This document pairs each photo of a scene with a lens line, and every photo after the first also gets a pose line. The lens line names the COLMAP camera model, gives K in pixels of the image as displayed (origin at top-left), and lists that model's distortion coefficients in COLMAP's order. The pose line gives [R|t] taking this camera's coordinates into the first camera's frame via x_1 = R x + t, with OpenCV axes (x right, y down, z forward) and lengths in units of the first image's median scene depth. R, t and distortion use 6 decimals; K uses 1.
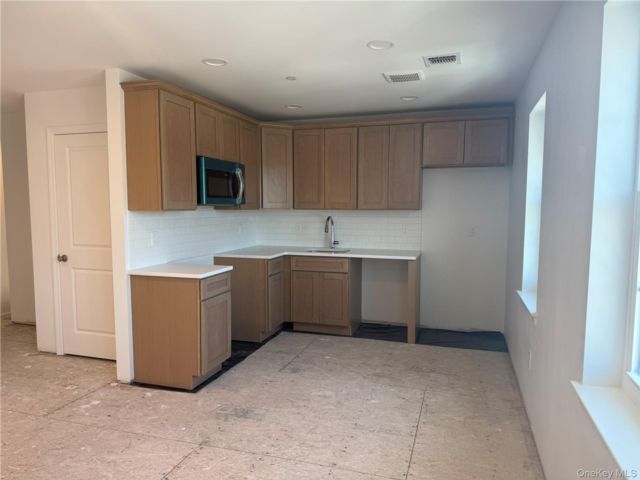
lens RADIAL K [[447.9, 0, 321.8], [0, 447.9, 239.5], [0, 0, 1]] dist [0.012565, -0.028689]
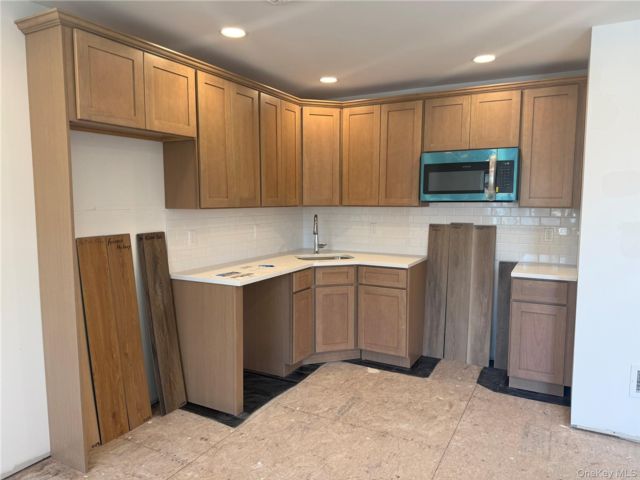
lens RADIAL K [[447.9, 0, 324.9], [0, 447.9, 242.6], [0, 0, 1]] dist [0.012565, -0.028689]
pose [[0.981940, 0.009342, -0.188962, 0.064743], [-0.005996, 0.999815, 0.018270, -0.017689], [0.189097, -0.016807, 0.981815, 0.215362]]
